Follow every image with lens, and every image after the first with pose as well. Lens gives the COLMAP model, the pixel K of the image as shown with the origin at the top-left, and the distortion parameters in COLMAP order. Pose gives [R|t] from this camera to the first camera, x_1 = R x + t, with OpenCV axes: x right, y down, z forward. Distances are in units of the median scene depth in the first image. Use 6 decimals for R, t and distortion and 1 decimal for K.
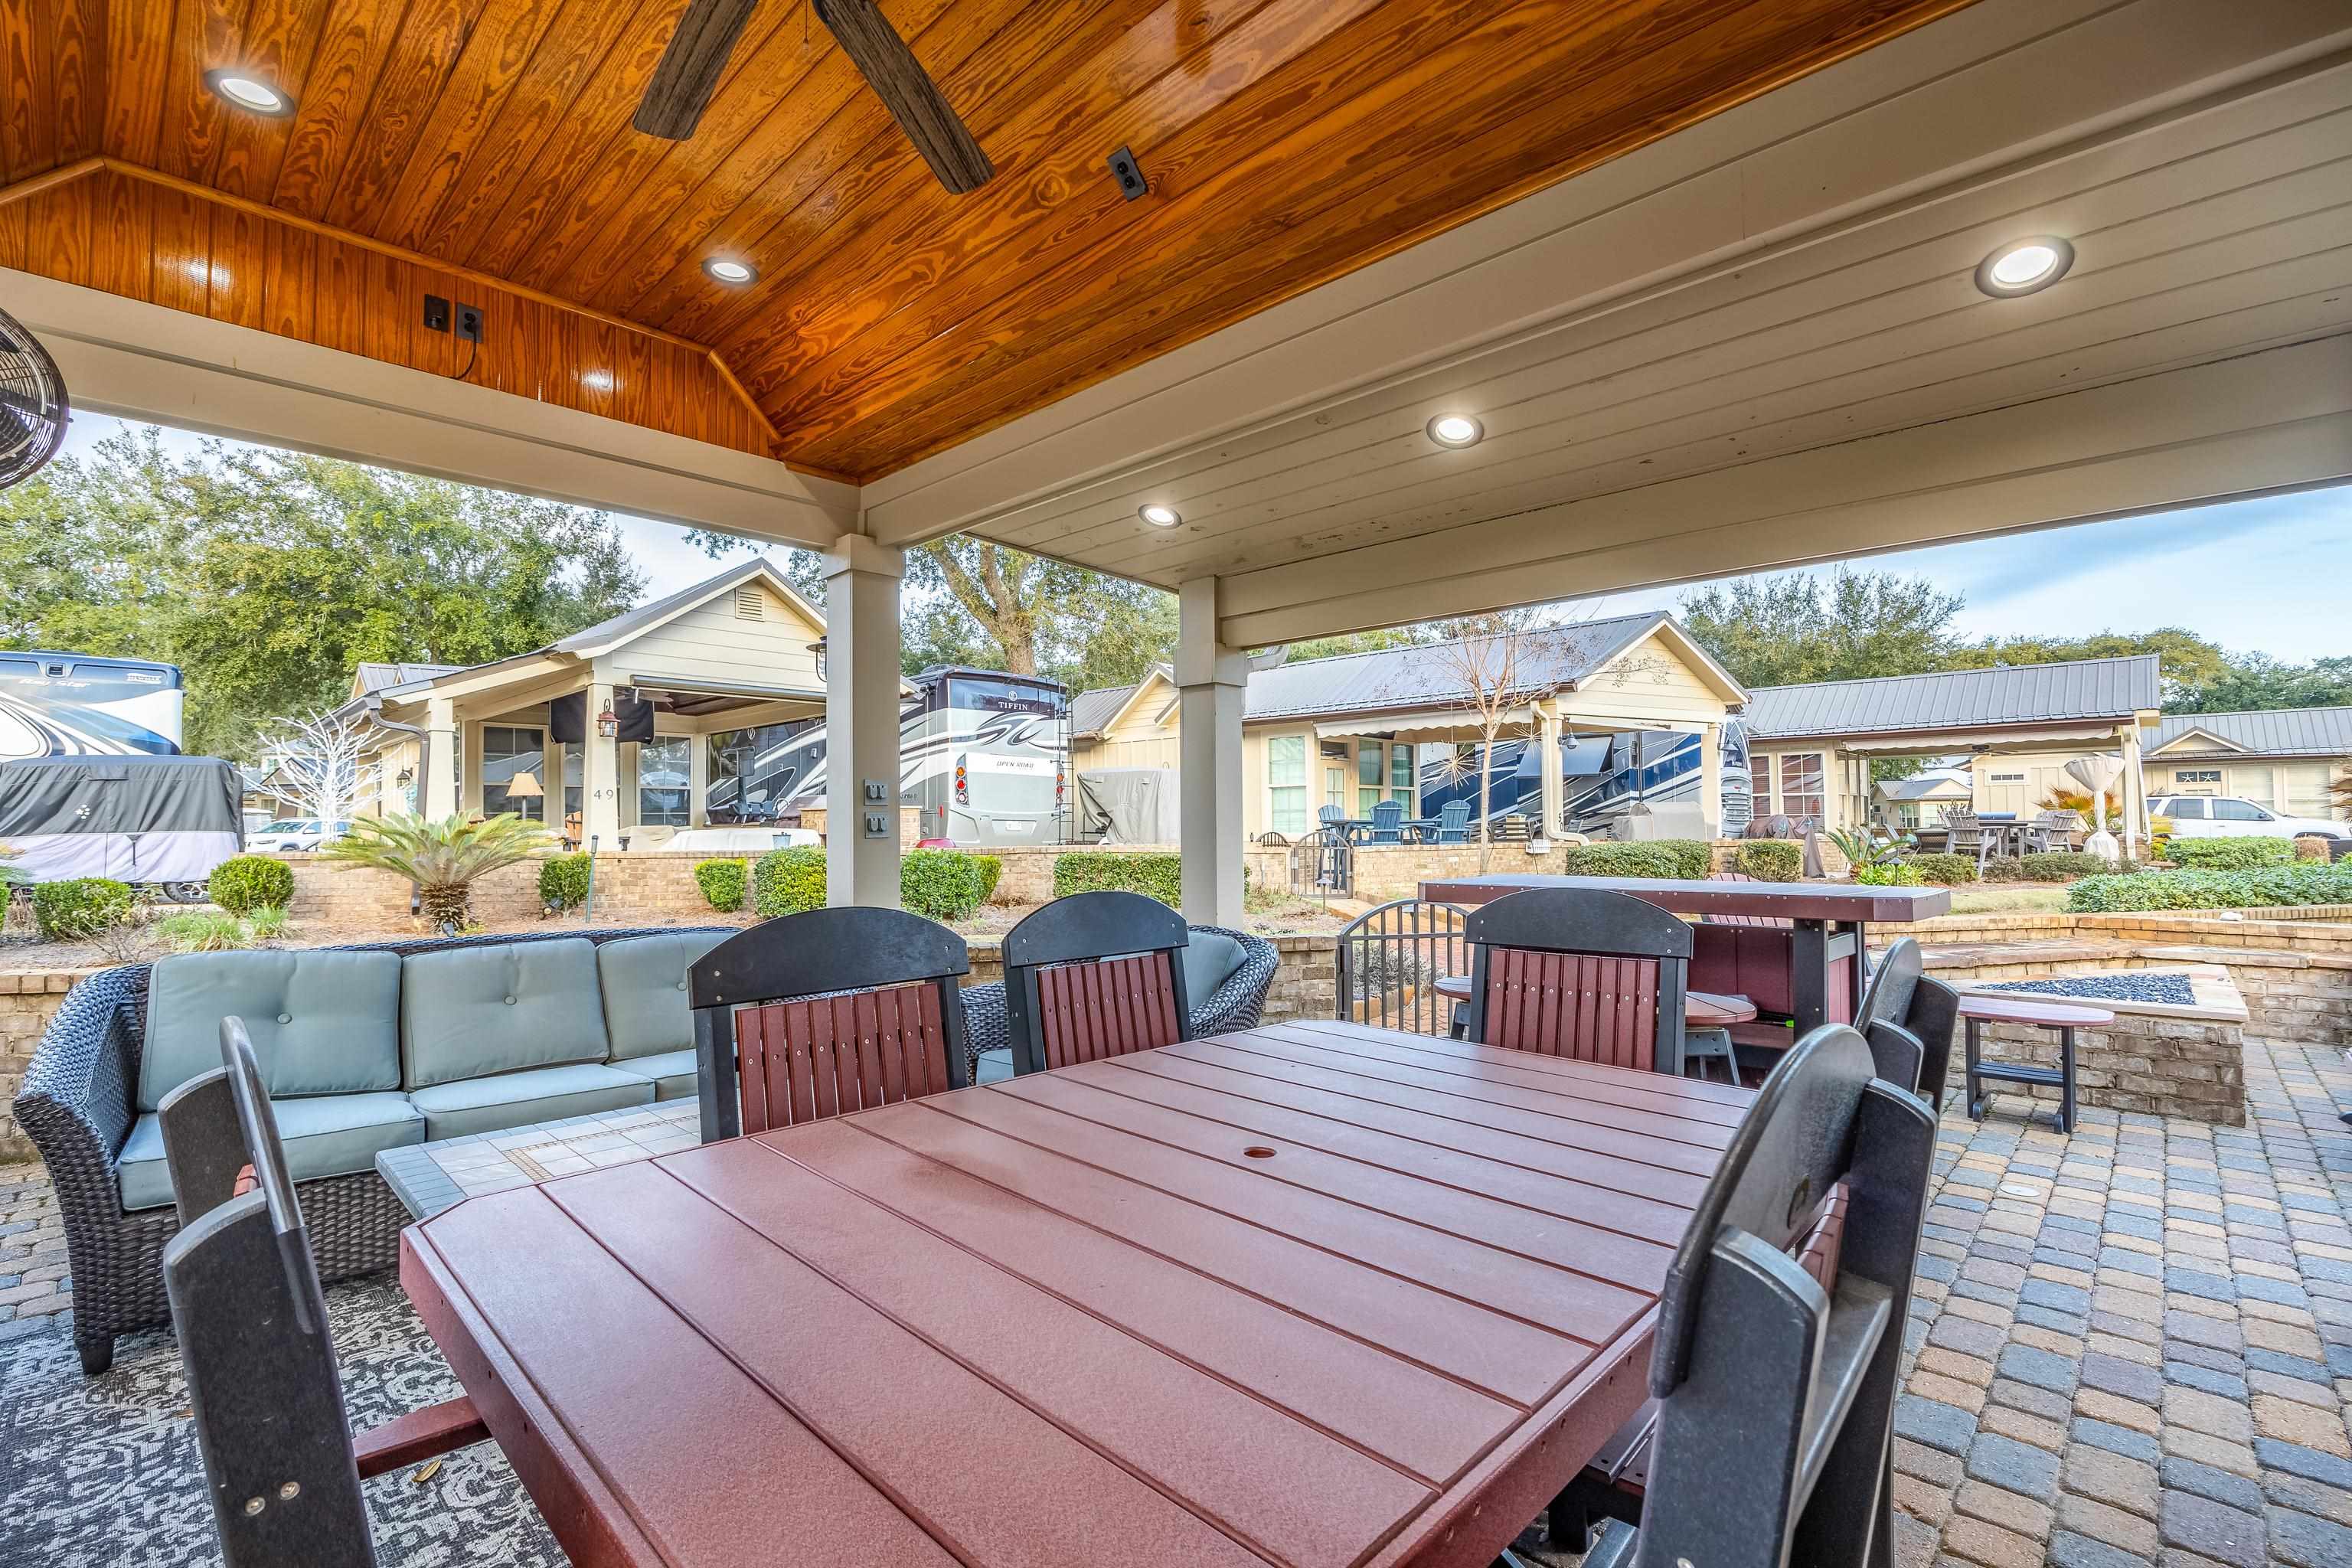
lens RADIAL K [[1049.3, 0, 1158.6], [0, 1049.3, 782.5], [0, 0, 1]] dist [-0.007761, -0.001343]
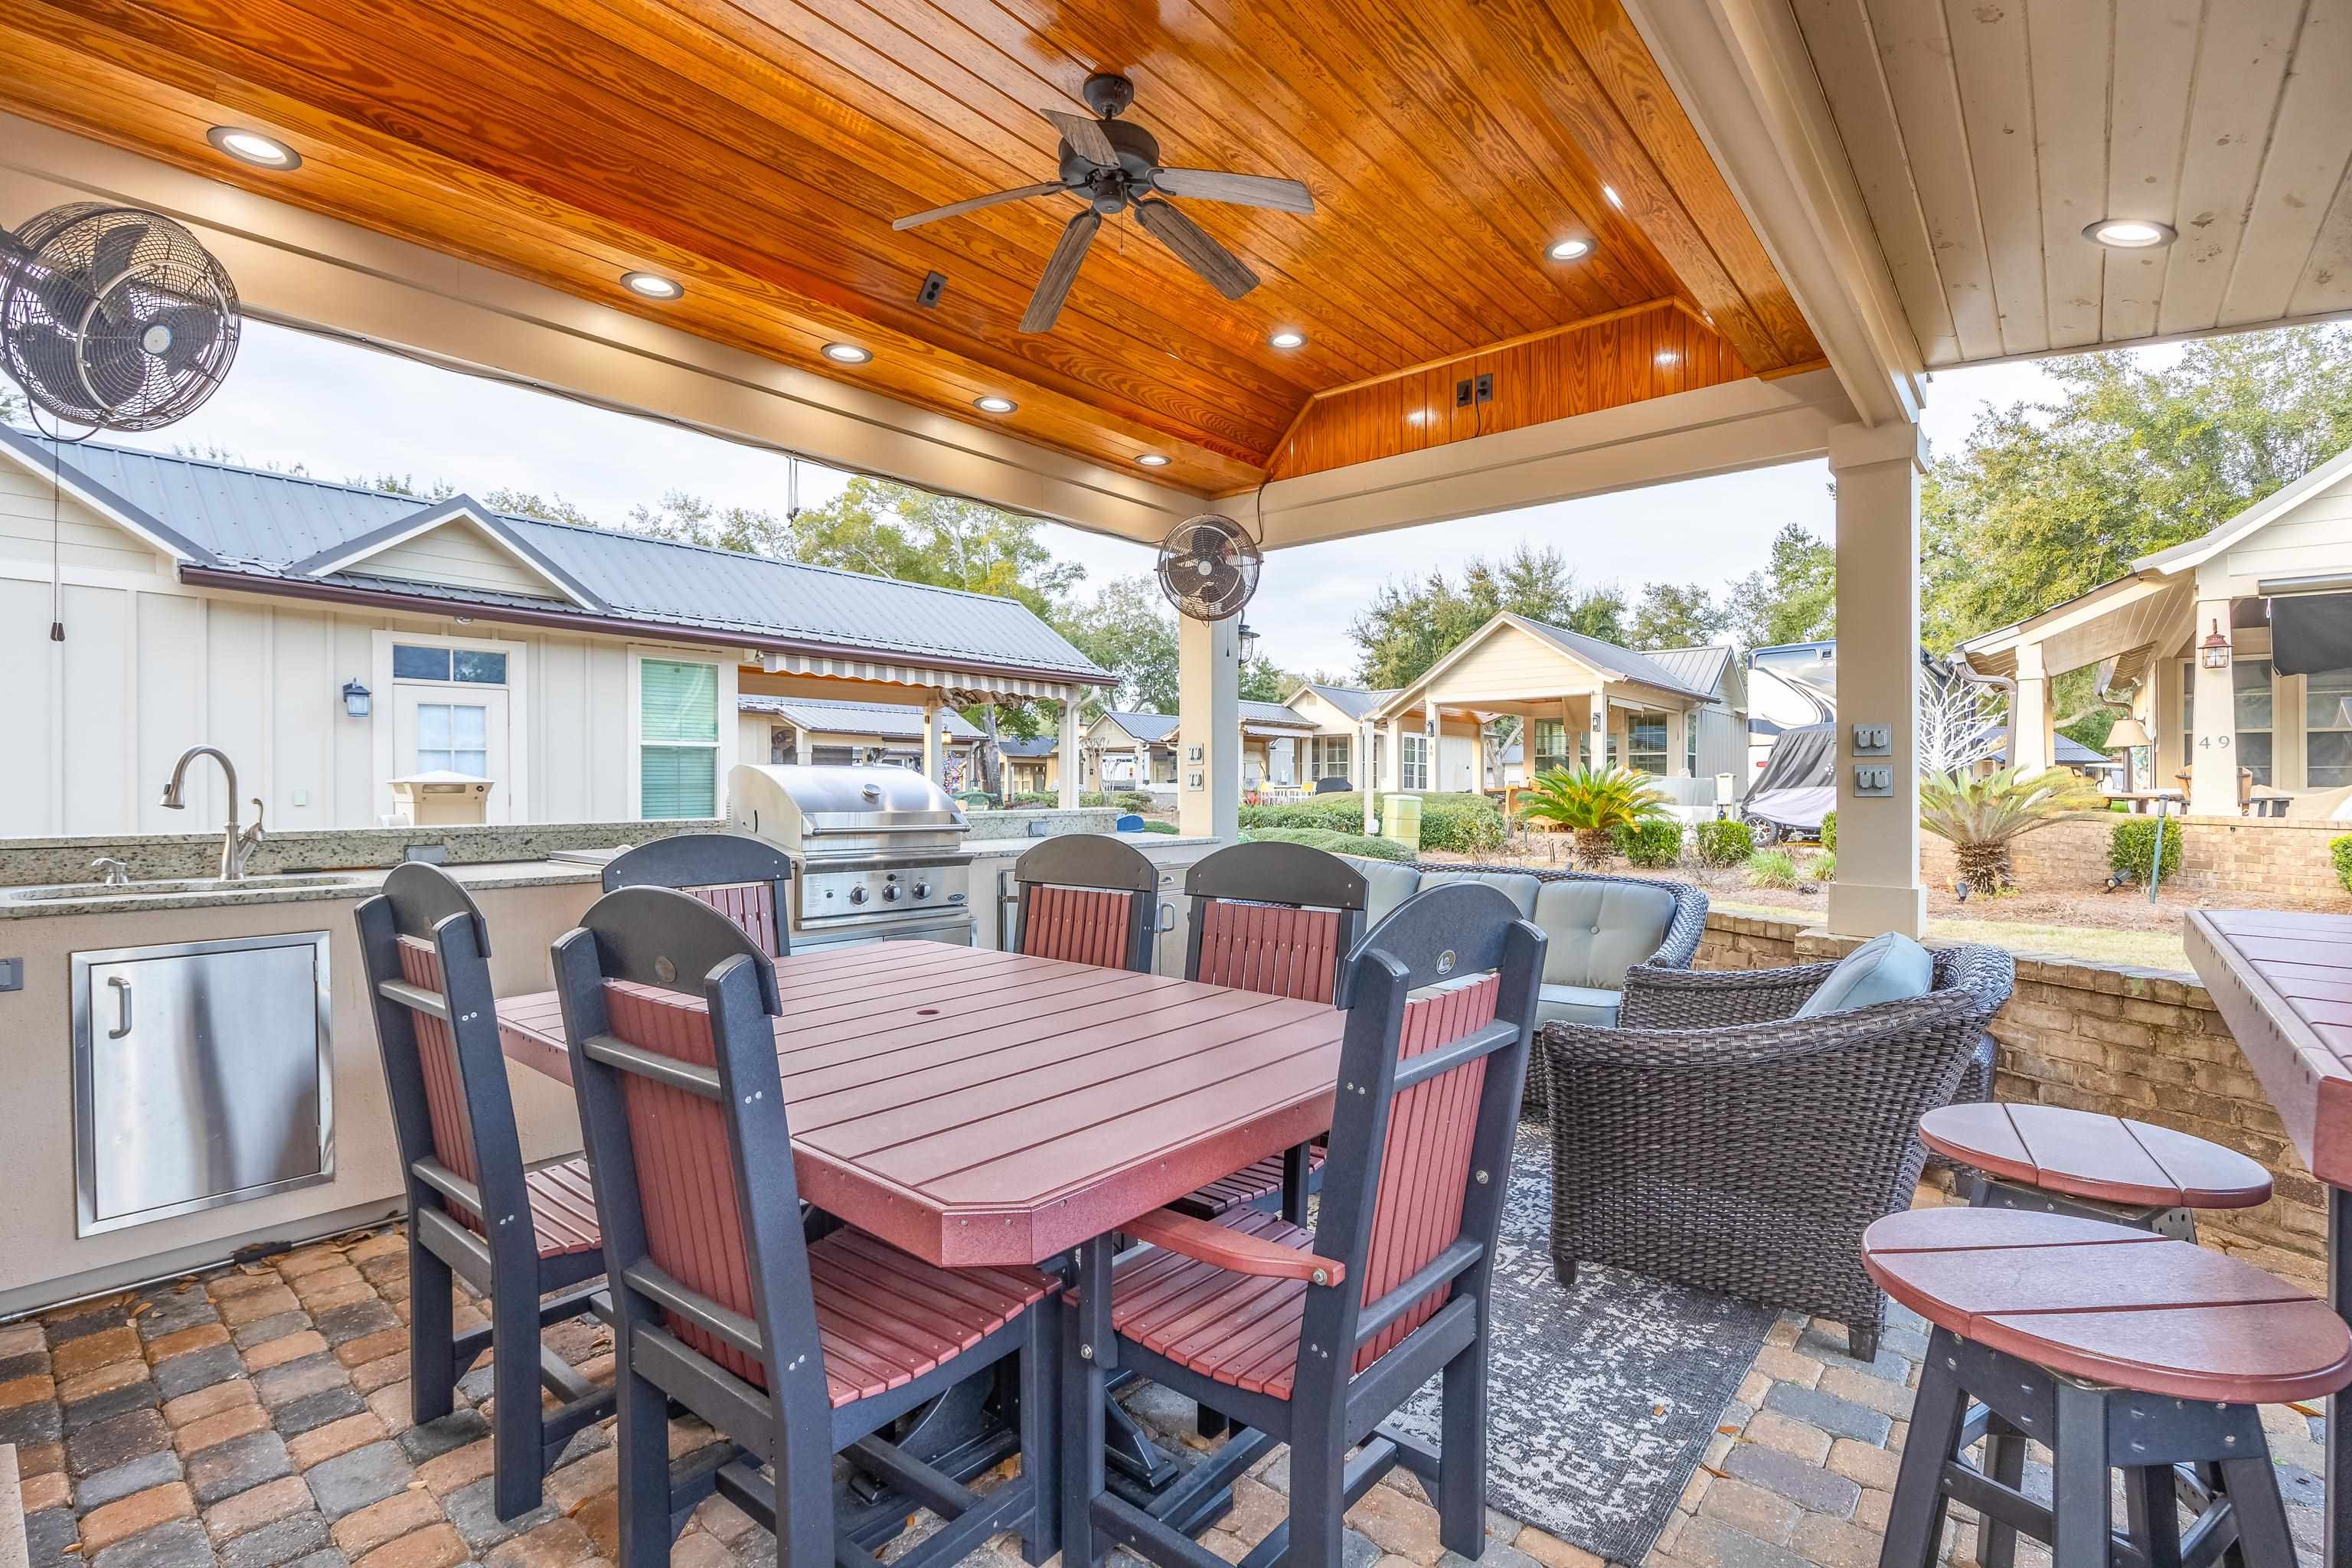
lens RADIAL K [[1117.5, 0, 1174.5], [0, 1117.5, 802.2], [0, 0, 1]] dist [-0.007919, -0.000005]
pose [[0.028821, 0.018849, -0.999407, 0.172059], [0.038703, 0.999051, 0.019958, 0.006461], [0.998835, -0.039256, 0.028064, 0.136359]]
